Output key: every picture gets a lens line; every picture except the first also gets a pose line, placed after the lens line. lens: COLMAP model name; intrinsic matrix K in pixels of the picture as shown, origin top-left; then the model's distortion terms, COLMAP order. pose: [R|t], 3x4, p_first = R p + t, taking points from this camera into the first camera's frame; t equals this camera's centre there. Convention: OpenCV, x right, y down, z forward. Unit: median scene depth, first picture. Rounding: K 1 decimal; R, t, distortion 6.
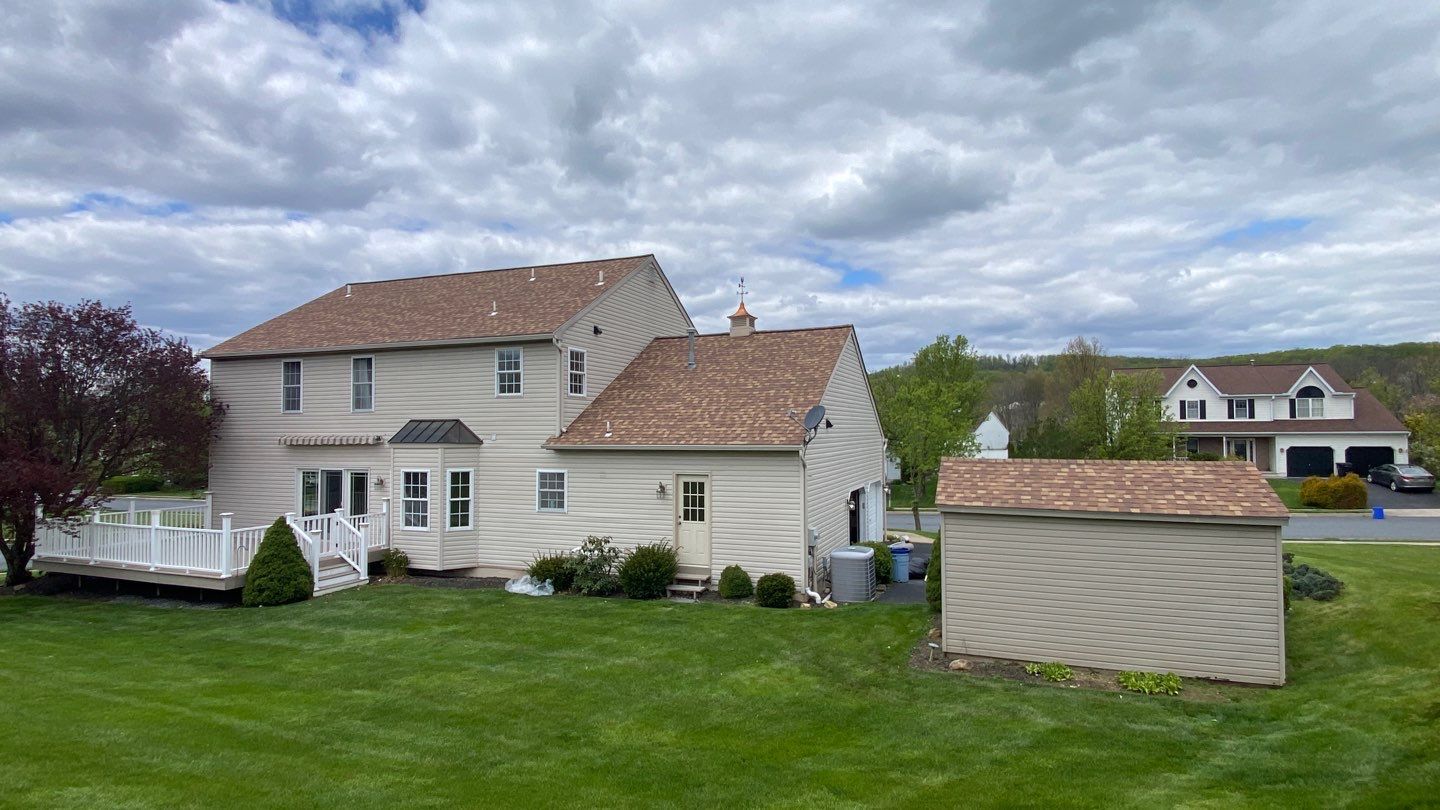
lens RADIAL K [[717.8, 0, 728.4], [0, 717.8, 401.5], [0, 0, 1]] dist [0.004945, 0.000496]
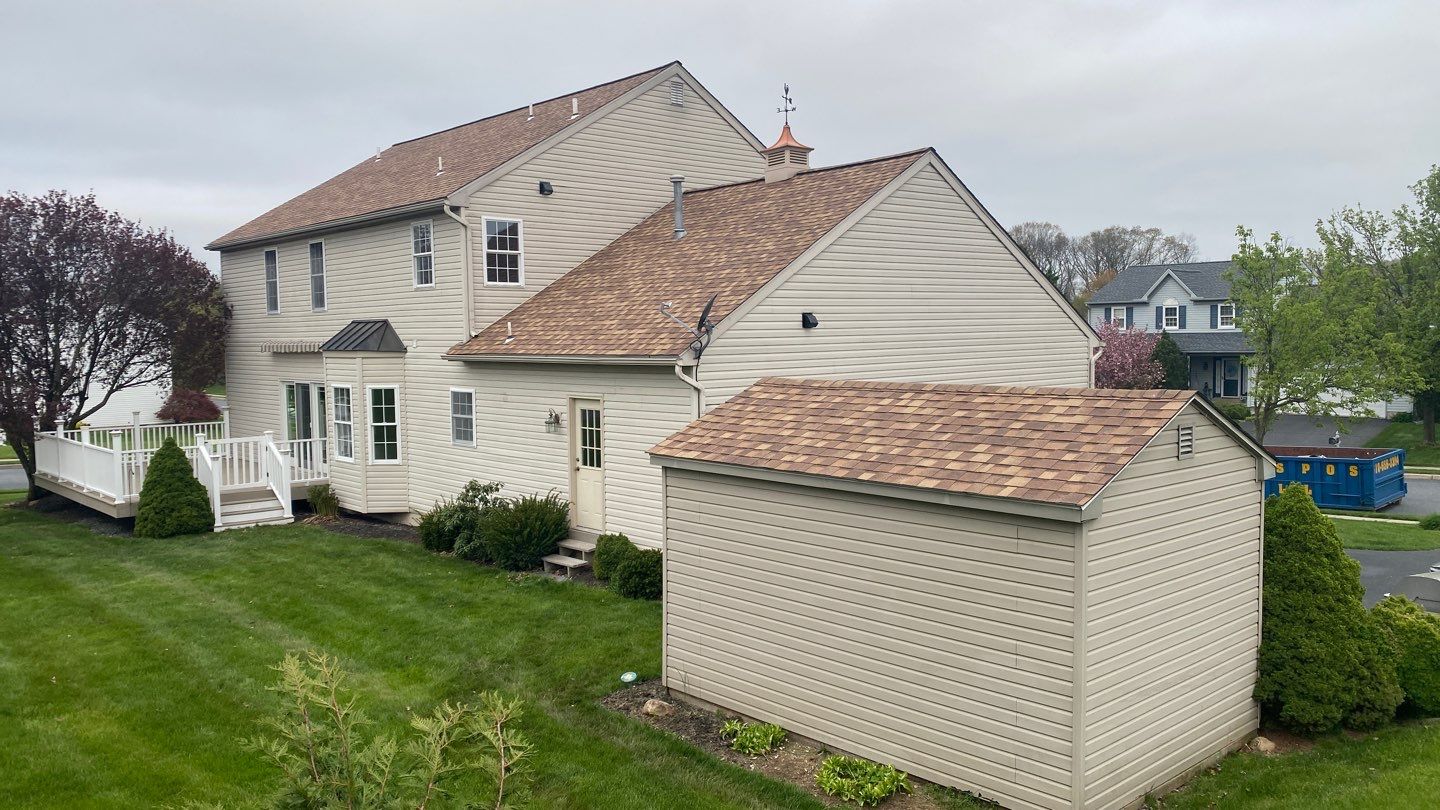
lens RADIAL K [[1104.8, 0, 722.2], [0, 1104.8, 406.1], [0, 0, 1]] dist [-0.001676, -0.006609]
pose [[0.895052, 0.024066, -0.445311, 0.478053], [0.027097, 0.993763, 0.108170, -0.001145], [0.445137, -0.108884, 0.888818, 0.113958]]
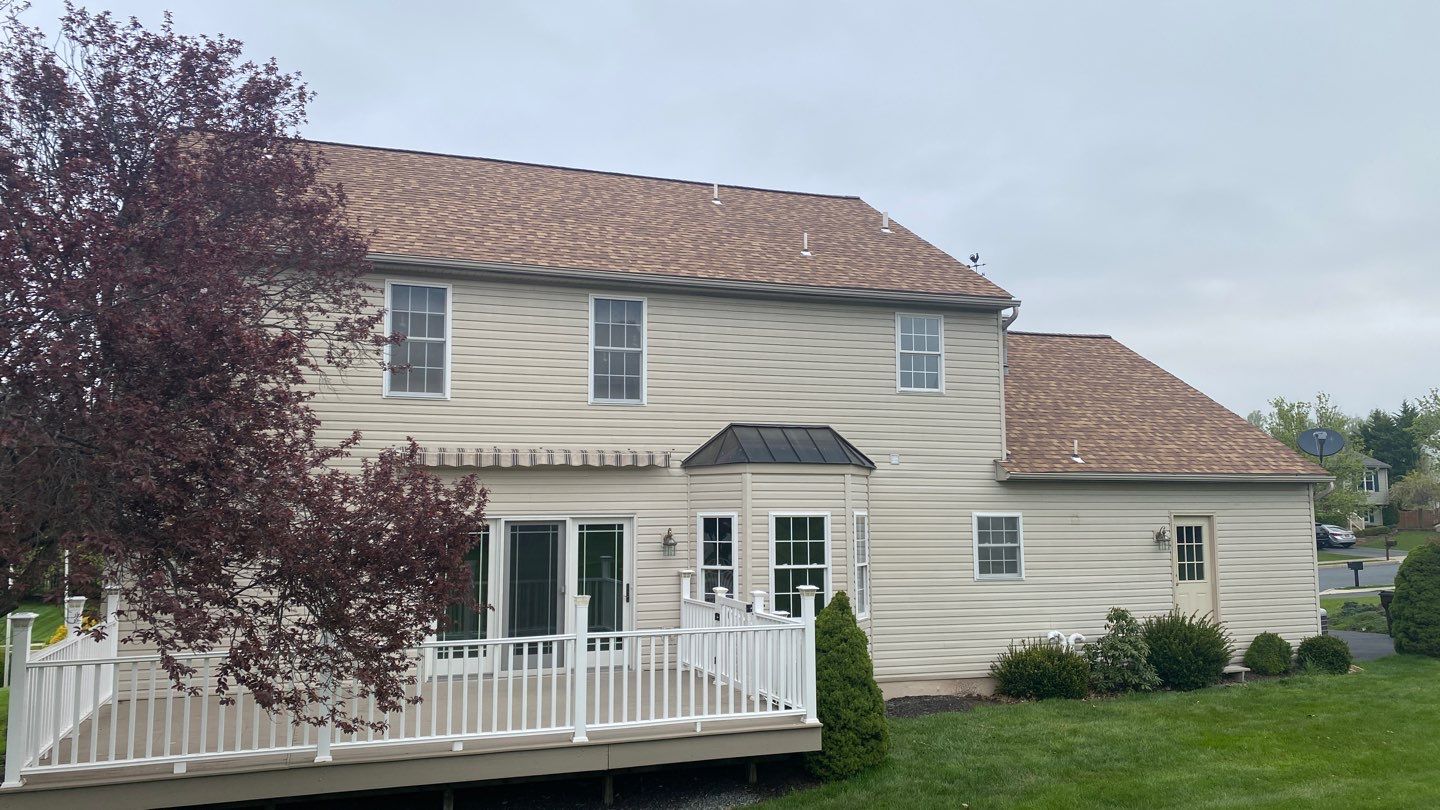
lens RADIAL K [[1104.8, 0, 725.1], [0, 1104.8, 400.1], [0, 0, 1]] dist [-0.001676, -0.006609]
pose [[0.773106, 0.070216, 0.630379, -1.026524], [-0.031109, 0.996855, -0.072884, 0.072620], [-0.633514, 0.036736, 0.772859, 0.382164]]
